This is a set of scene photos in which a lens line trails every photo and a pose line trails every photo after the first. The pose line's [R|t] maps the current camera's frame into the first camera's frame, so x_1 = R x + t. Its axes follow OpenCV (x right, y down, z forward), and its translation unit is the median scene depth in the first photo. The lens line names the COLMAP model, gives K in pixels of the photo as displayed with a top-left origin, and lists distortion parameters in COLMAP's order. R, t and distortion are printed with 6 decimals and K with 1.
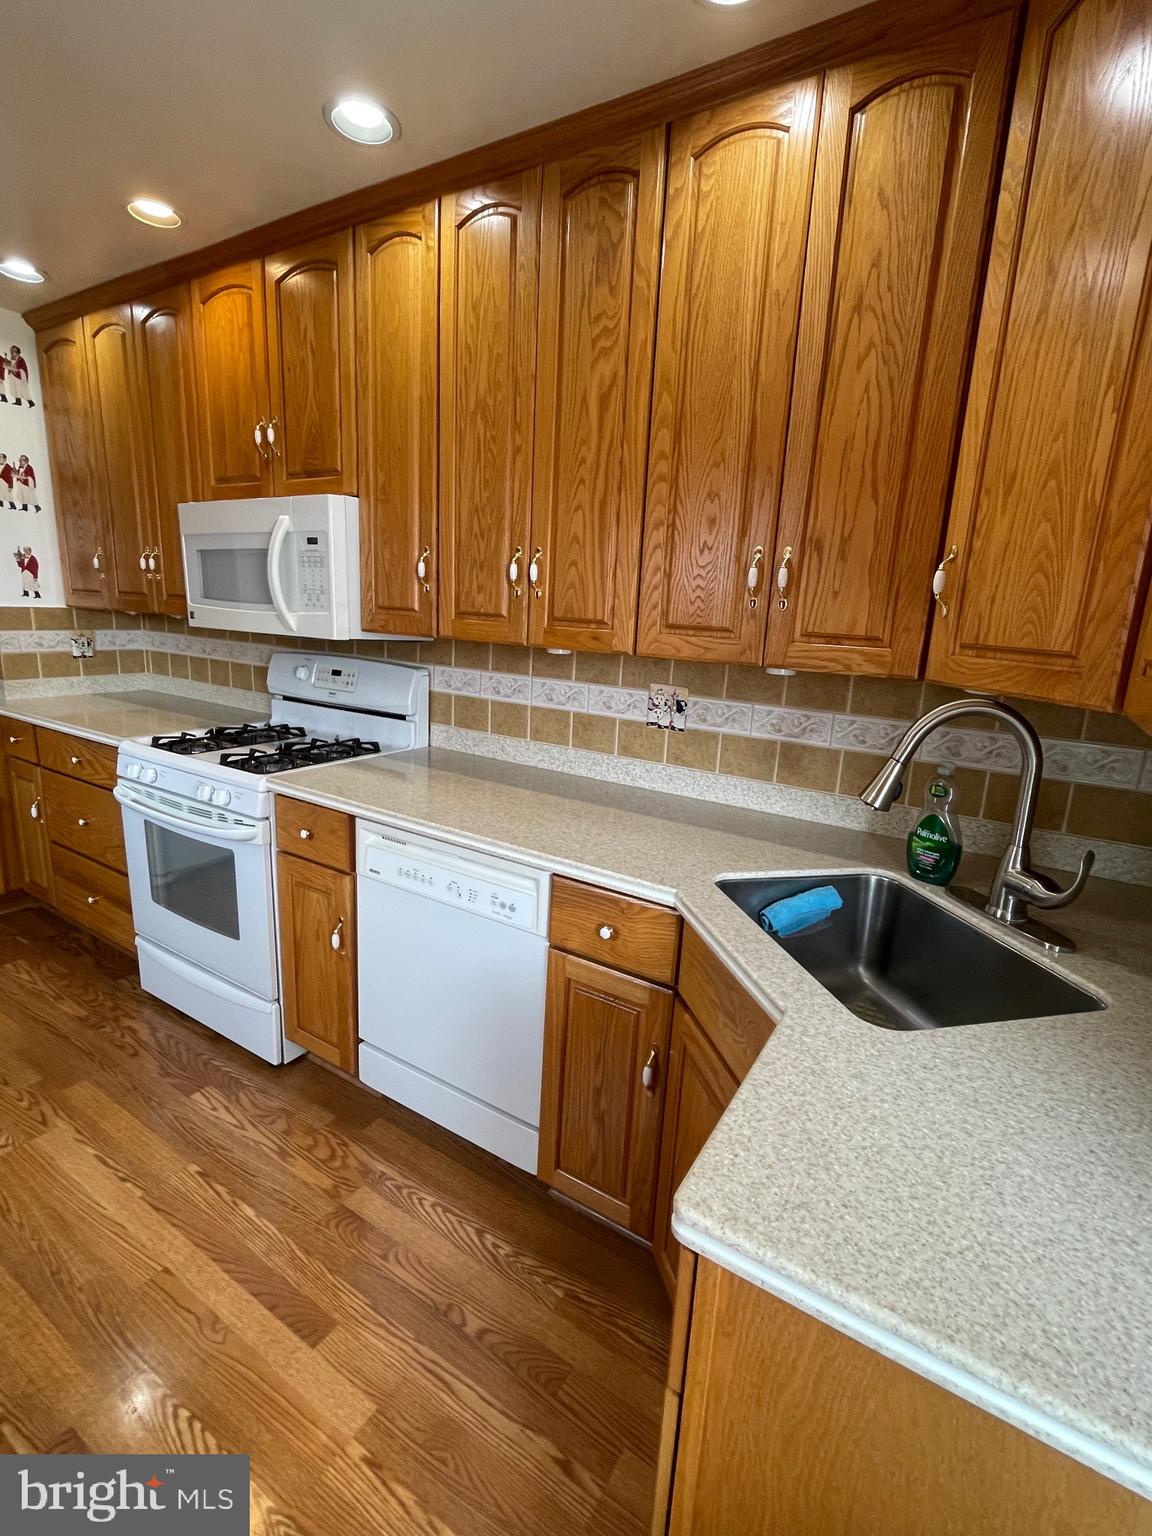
lens RADIAL K [[704.1, 0, 582.0], [0, 704.1, 765.4], [0, 0, 1]] dist [-0.002327, -0.000457]
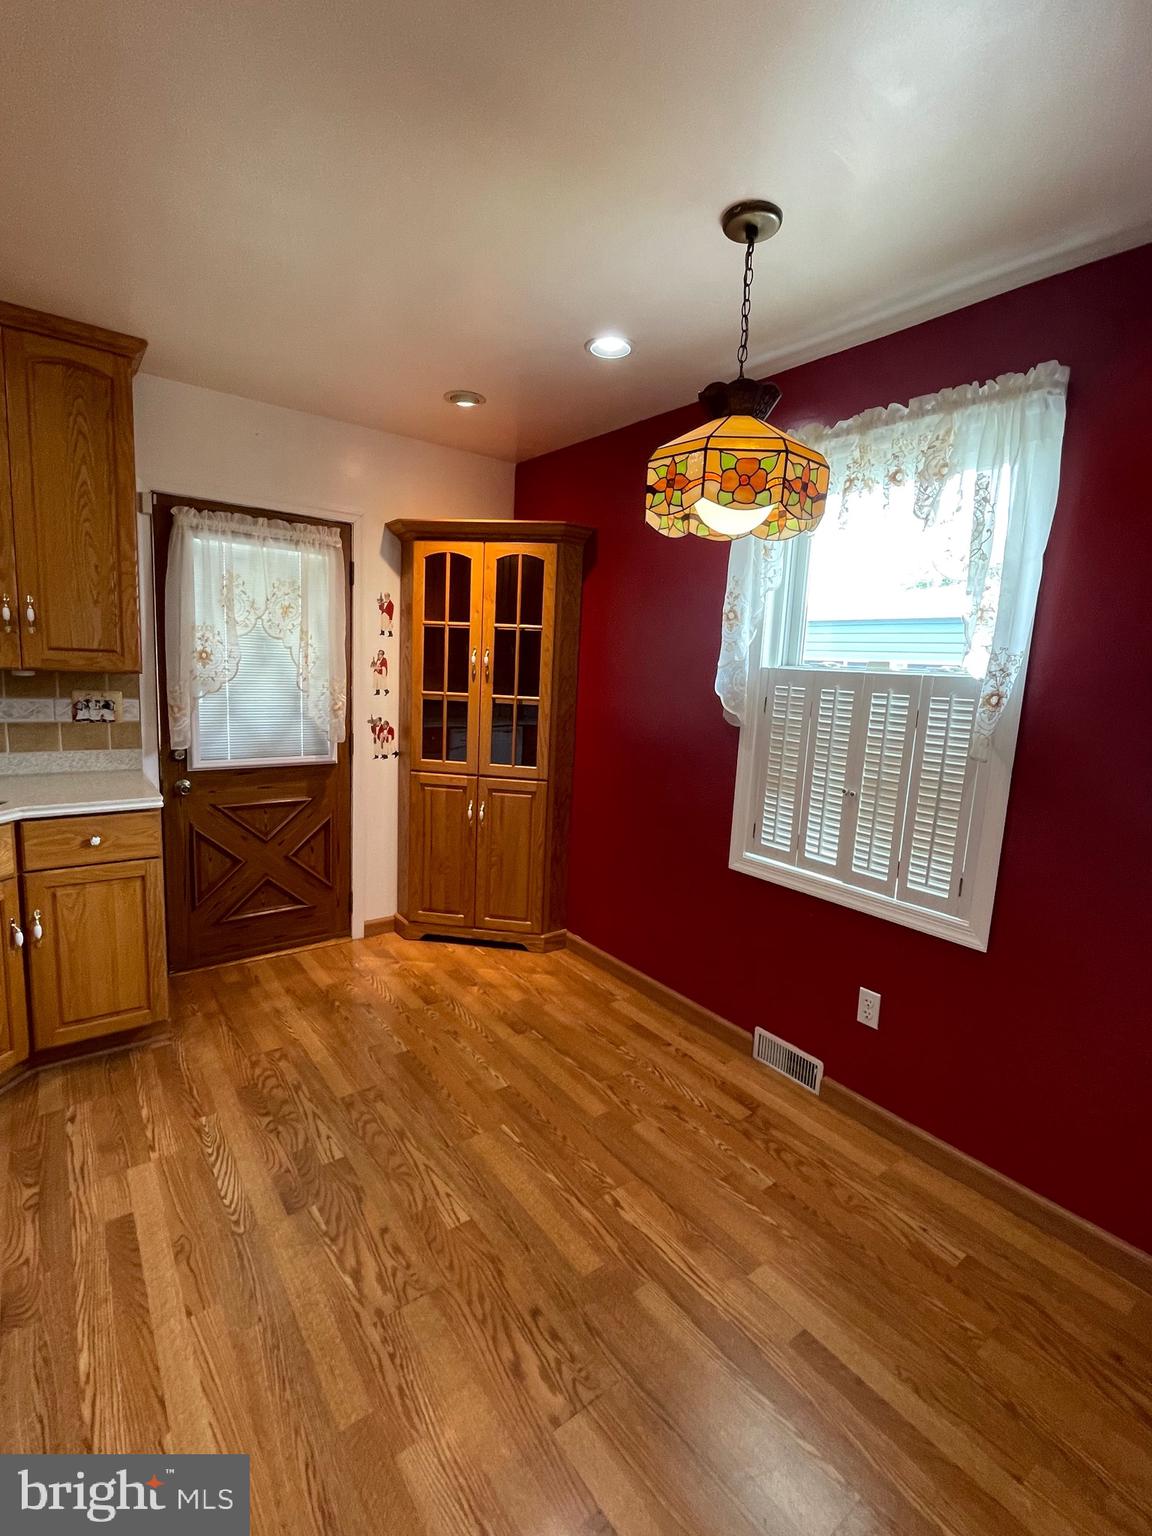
lens RADIAL K [[704.1, 0, 579.2], [0, 704.1, 766.6], [0, 0, 1]] dist [-0.002327, -0.000457]
pose [[-0.928114, -0.150165, 0.340669, -1.026222], [-0.017690, 0.931801, 0.362539, -0.304519], [-0.371876, 0.330451, -0.867474, 1.077149]]
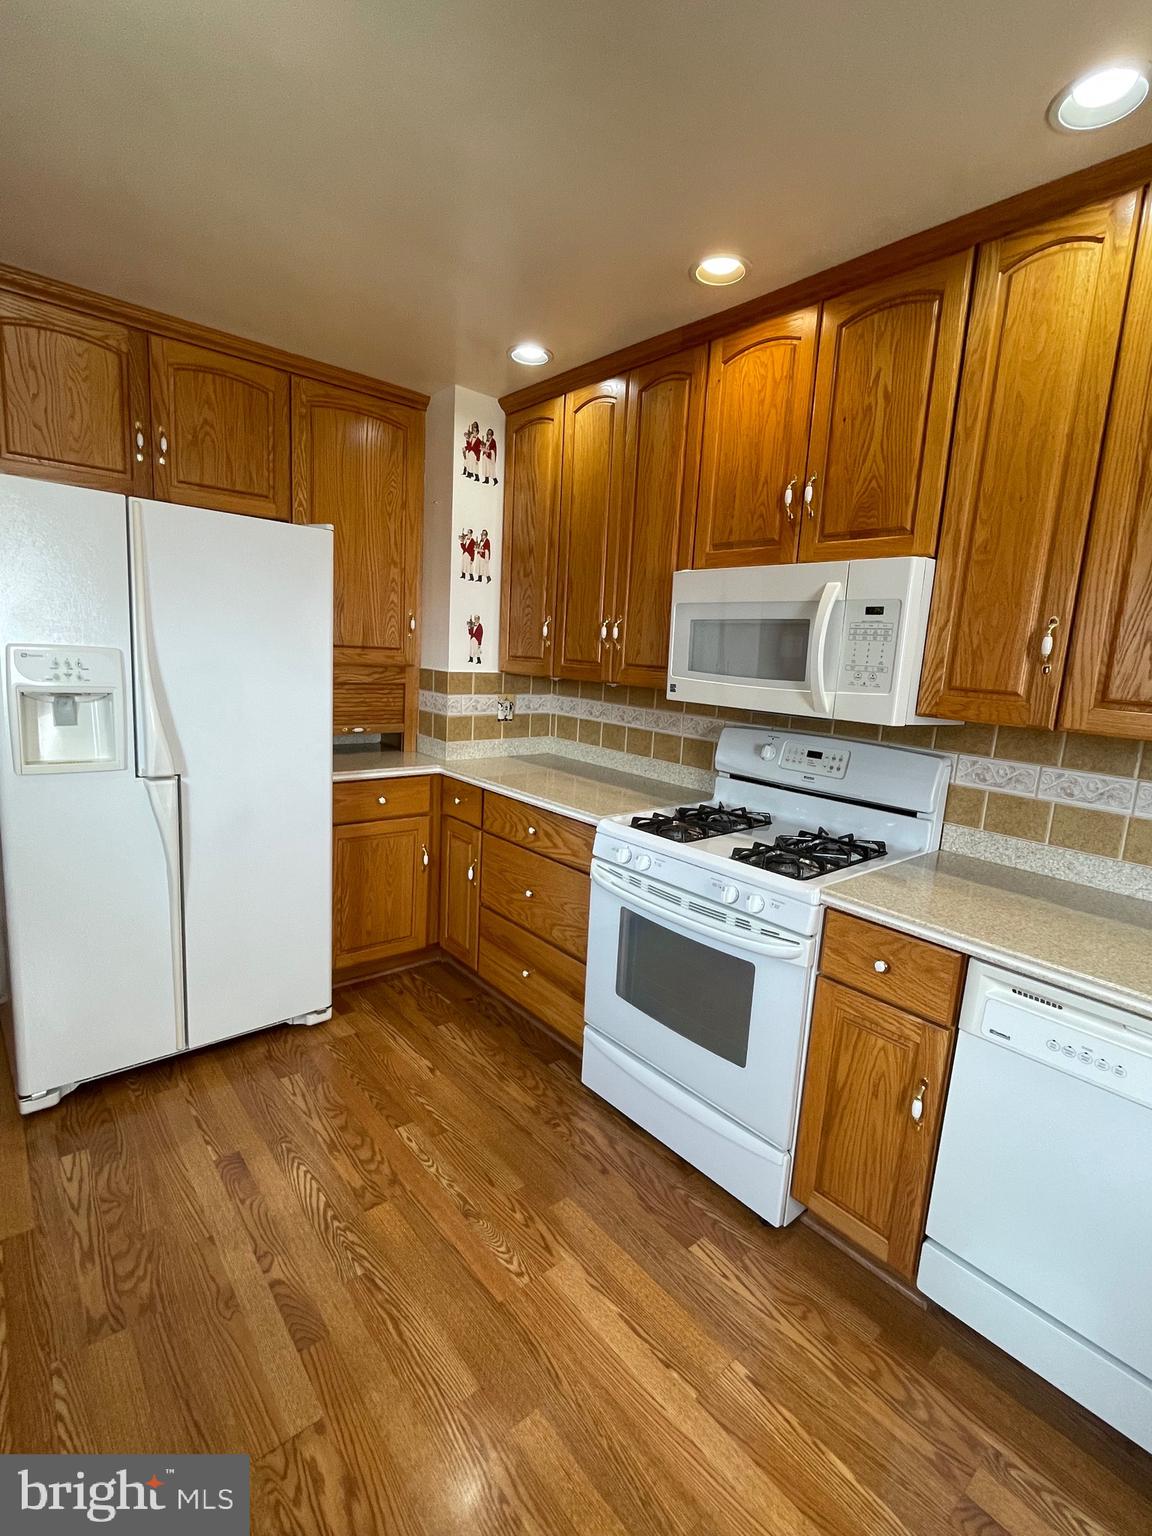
lens RADIAL K [[704.1, 0, 580.5], [0, 704.1, 766.4], [0, 0, 1]] dist [-0.002327, -0.000457]
pose [[0.952408, 0.054029, -0.300000, -0.471030], [-0.075371, 0.995347, -0.060024, -0.054613], [0.295361, 0.079778, 0.952049, 0.100955]]
